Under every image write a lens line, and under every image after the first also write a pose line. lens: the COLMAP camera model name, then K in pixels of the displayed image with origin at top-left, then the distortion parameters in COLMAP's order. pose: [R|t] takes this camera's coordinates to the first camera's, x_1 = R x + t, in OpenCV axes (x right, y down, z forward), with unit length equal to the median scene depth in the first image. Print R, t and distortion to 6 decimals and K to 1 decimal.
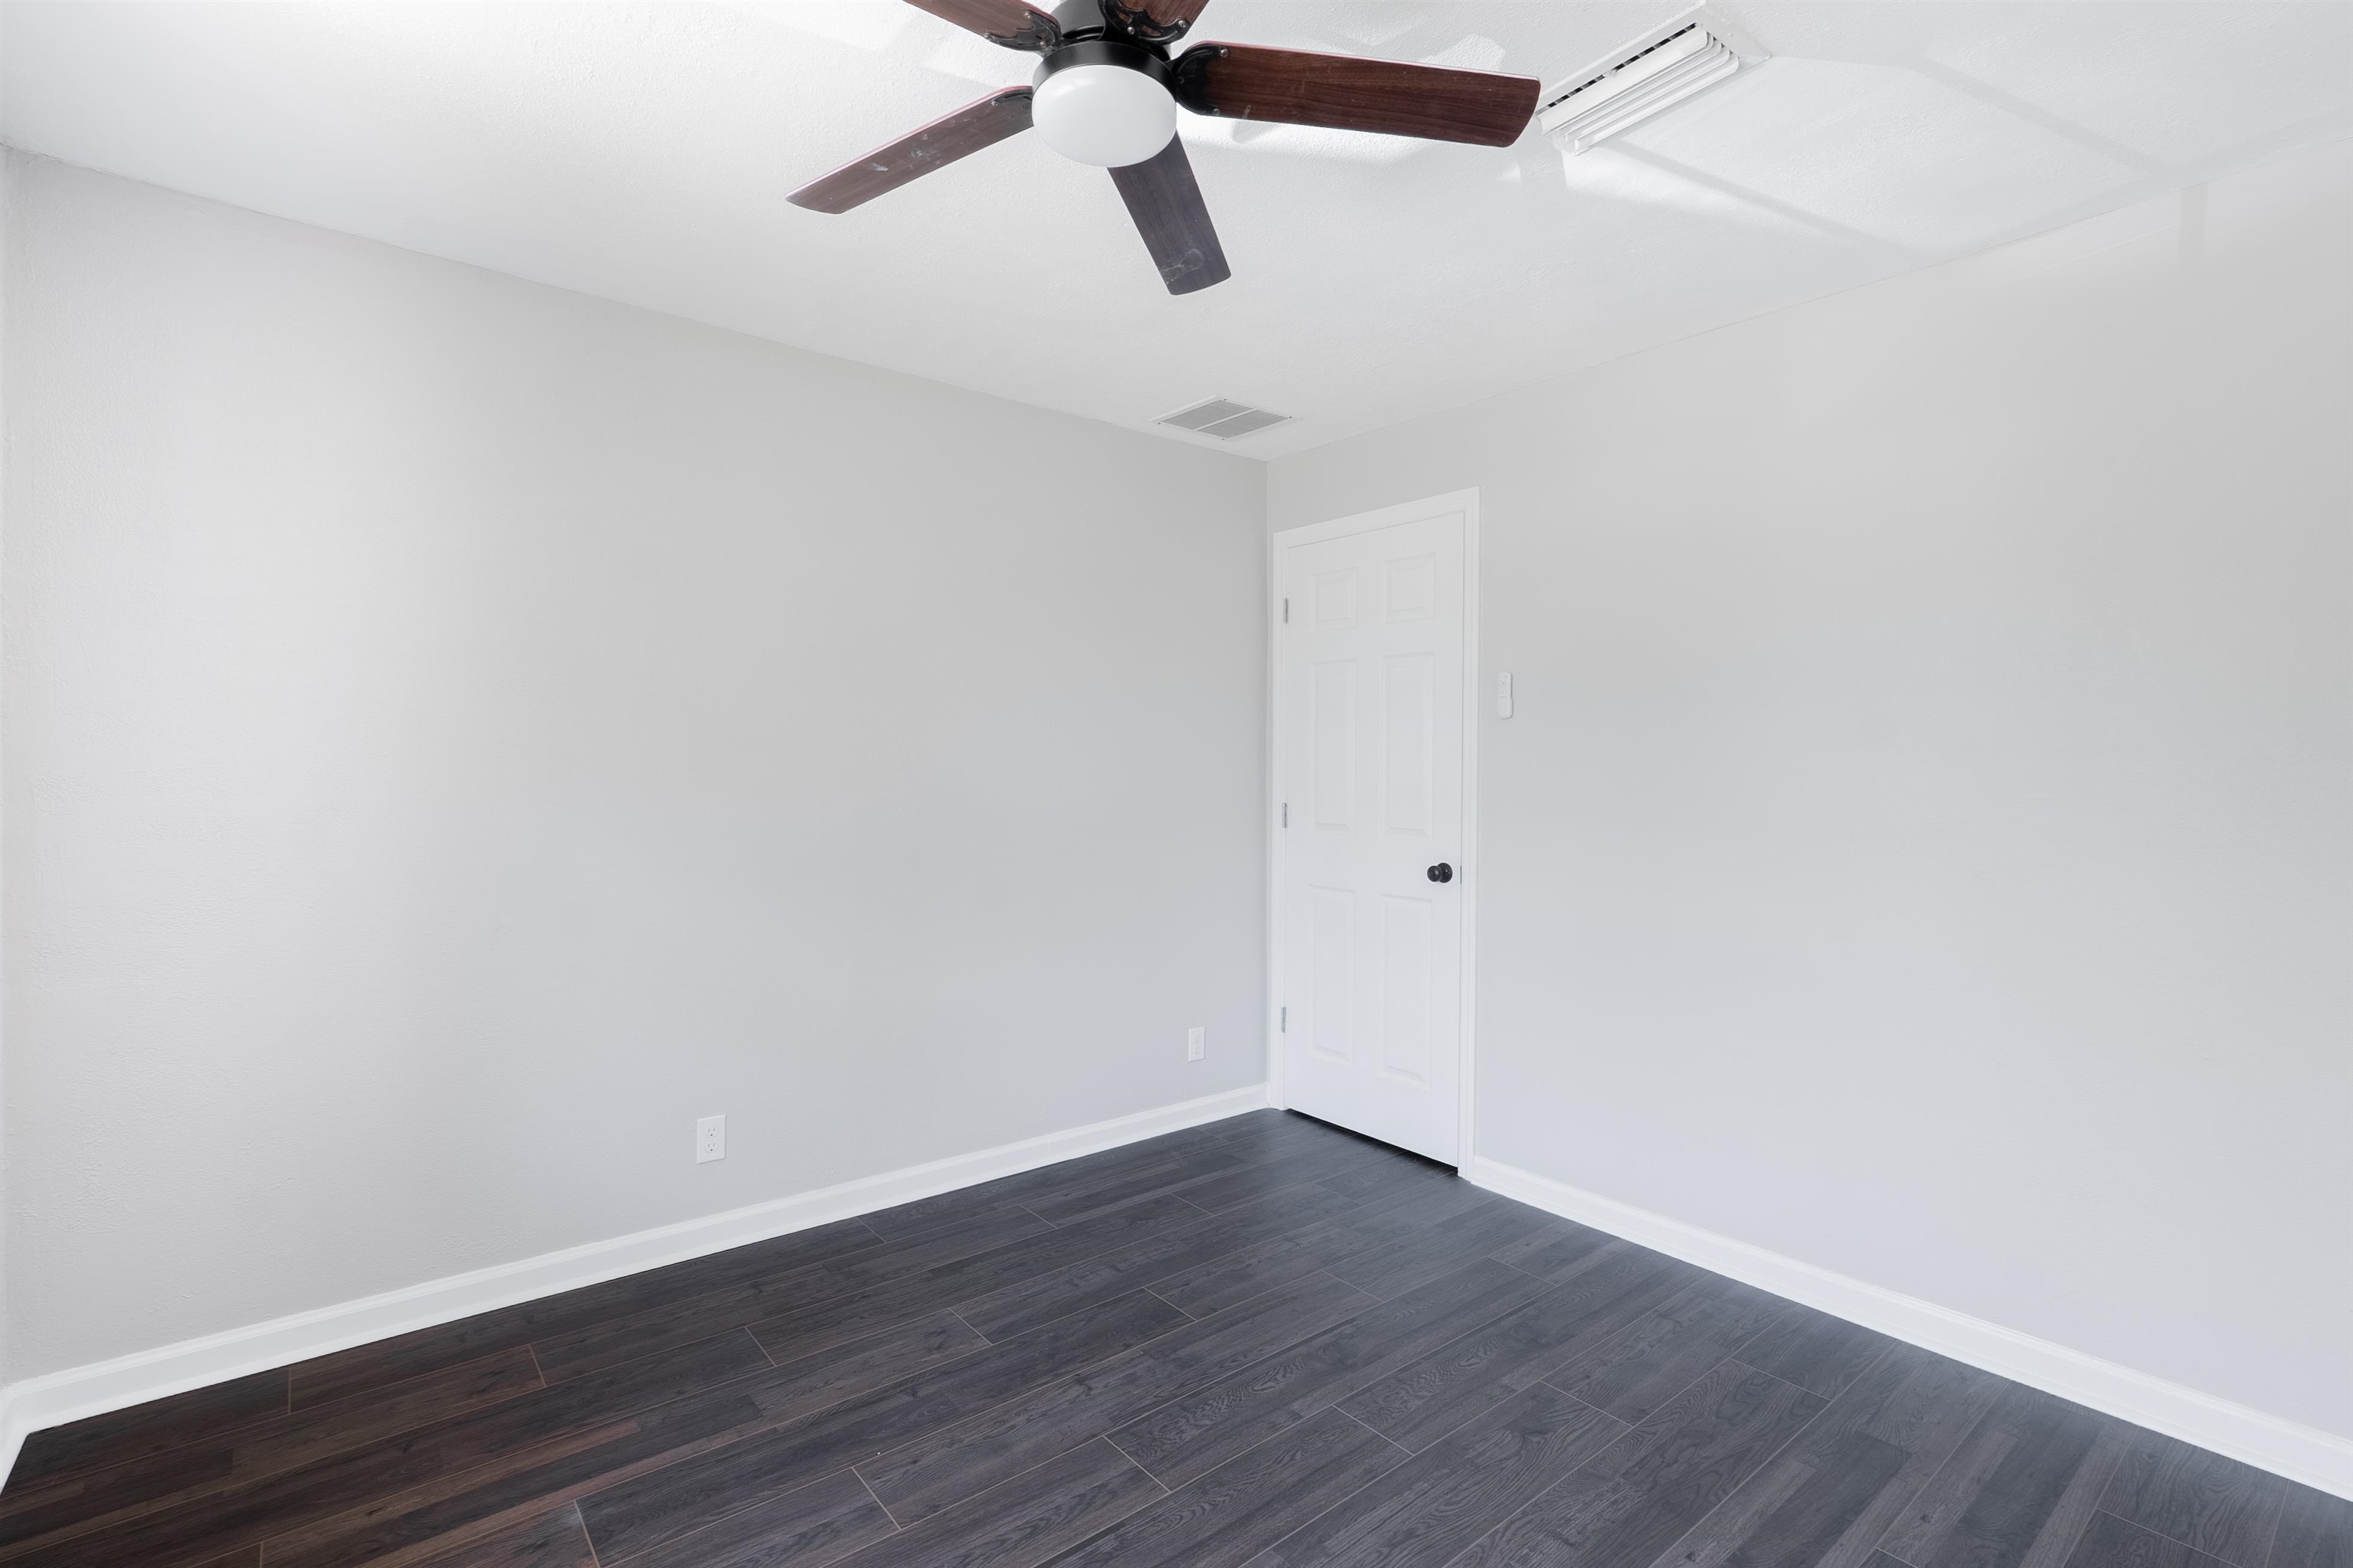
lens RADIAL K [[1072.3, 0, 1183.2], [0, 1072.3, 774.7], [0, 0, 1]] dist [0.001045, 0.000156]
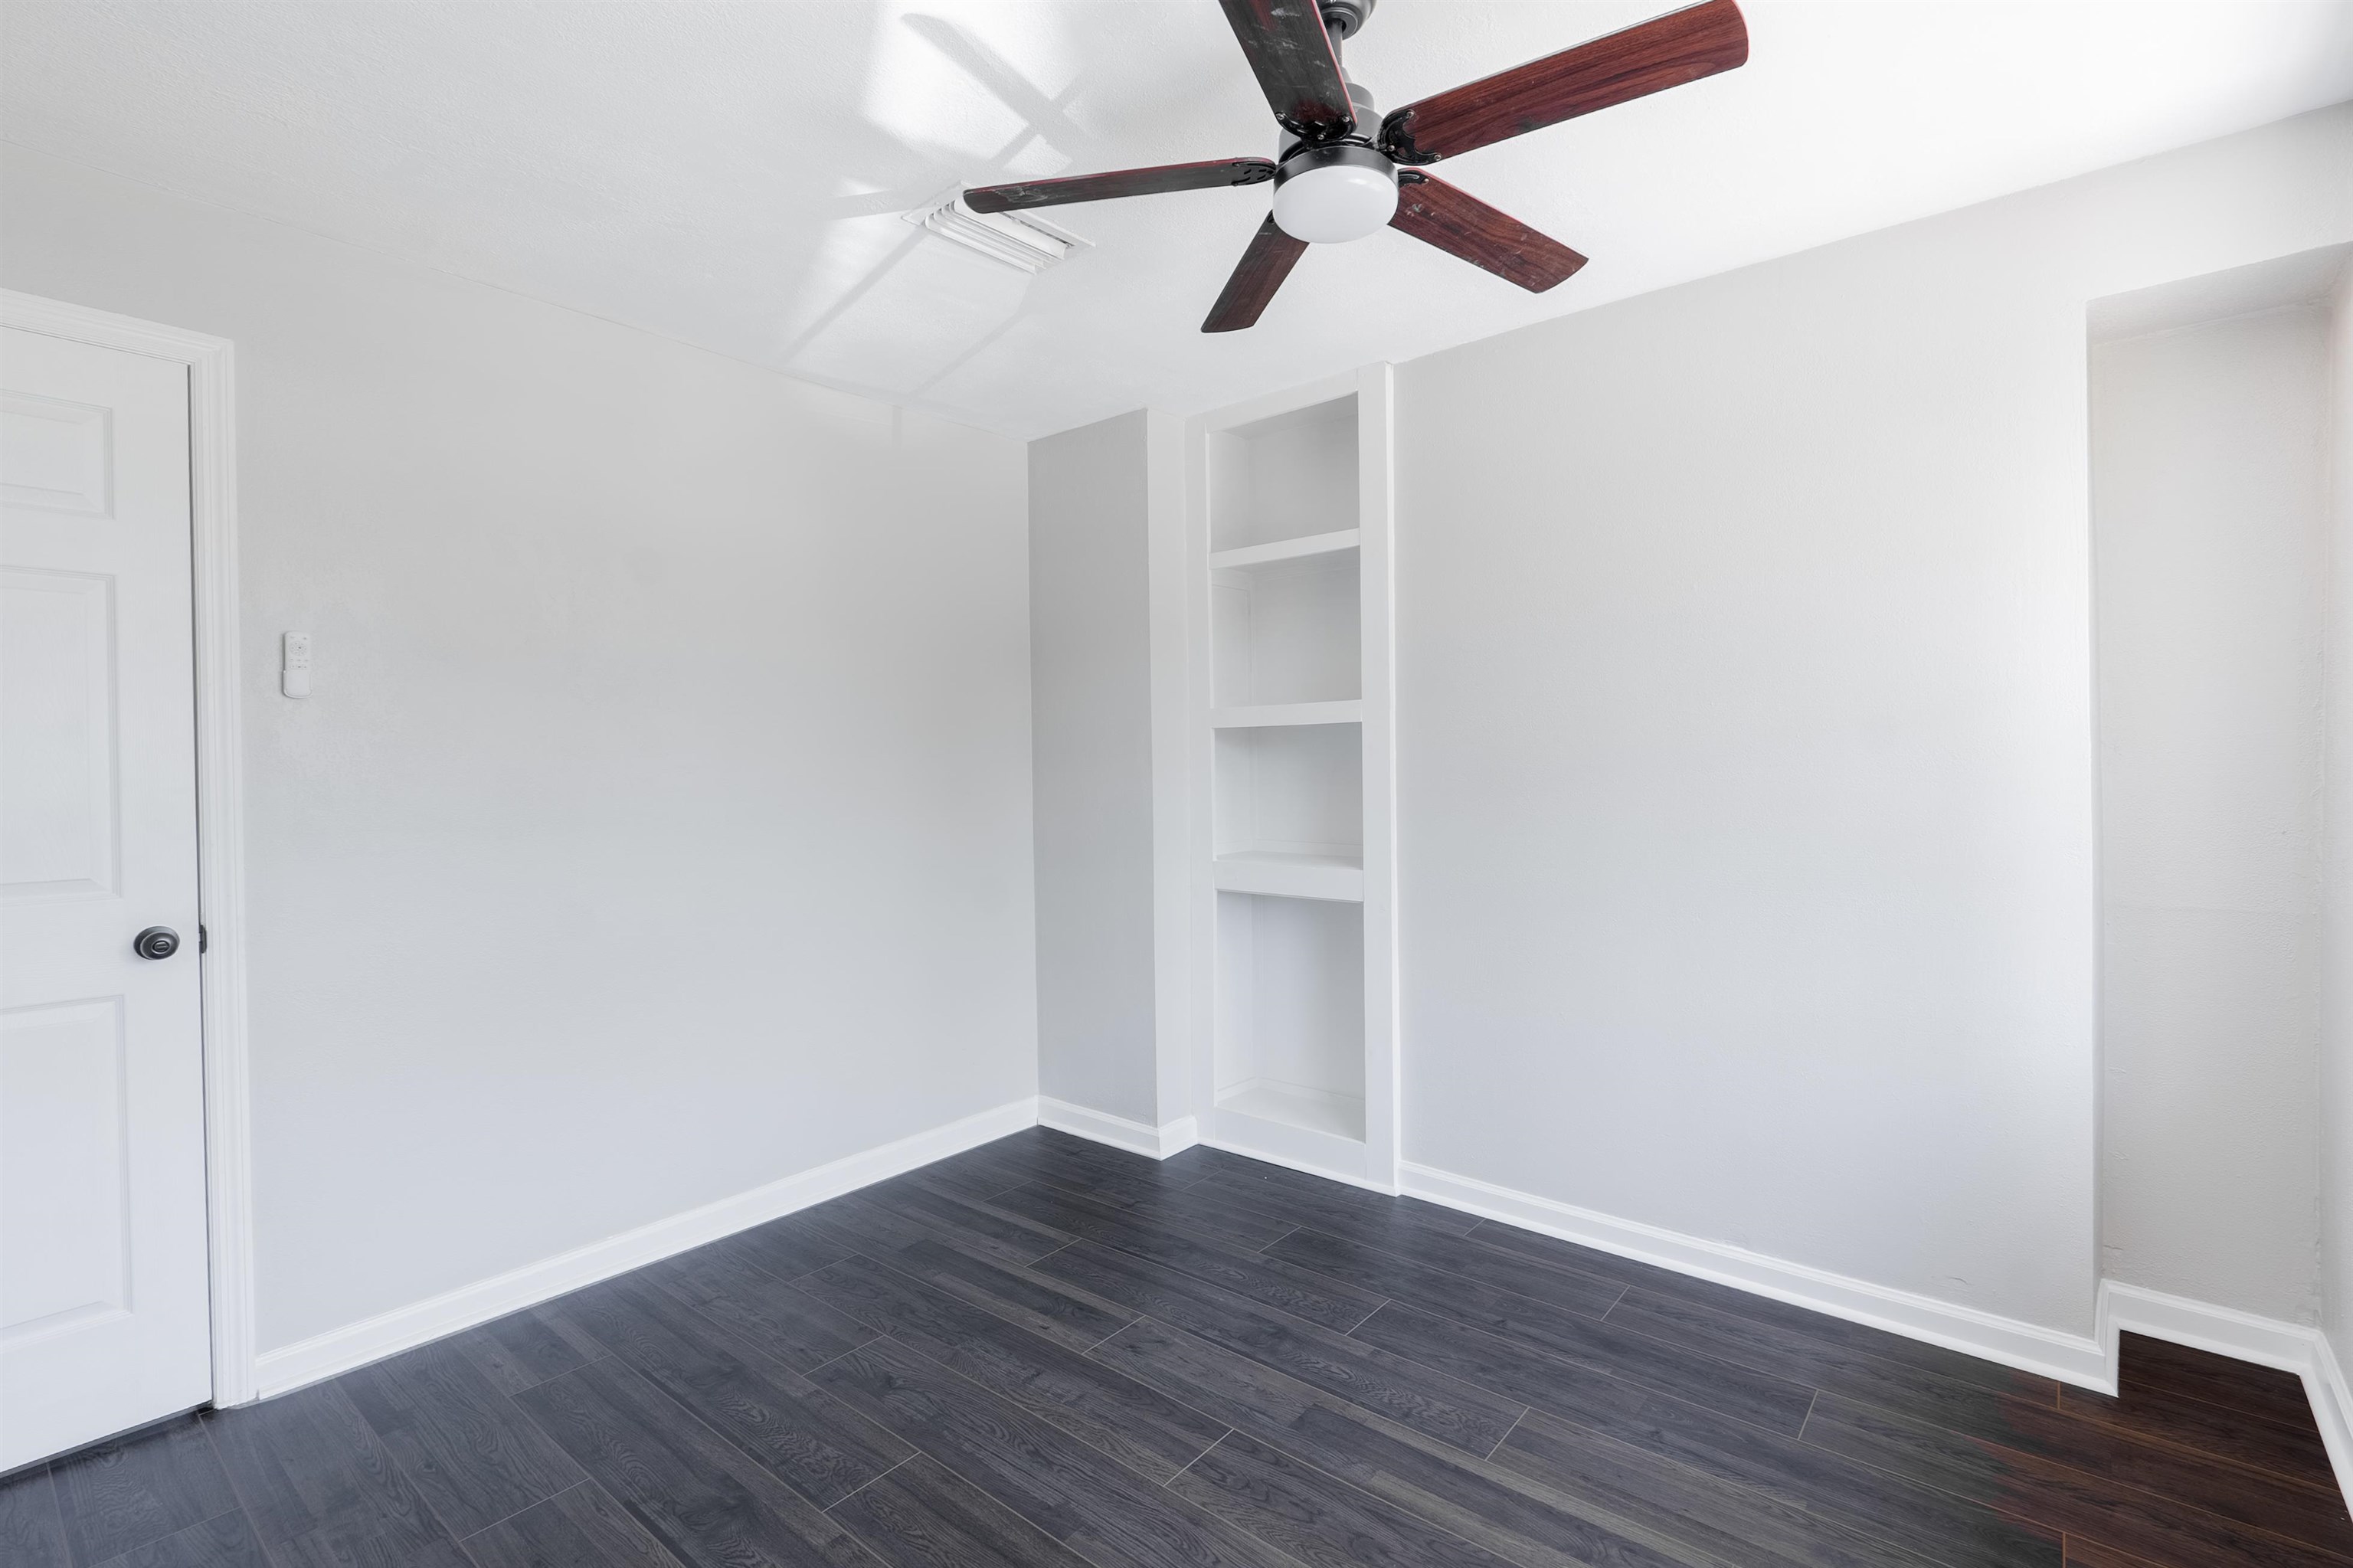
lens RADIAL K [[1072.3, 0, 1183.2], [0, 1072.3, 774.7], [0, 0, 1]] dist [0.001045, 0.000156]
pose [[-0.186197, -0.011878, 0.982441, -0.703772], [0.018277, 0.999712, 0.015550, -0.004172], [-0.982342, 0.020851, -0.185926, 0.819458]]
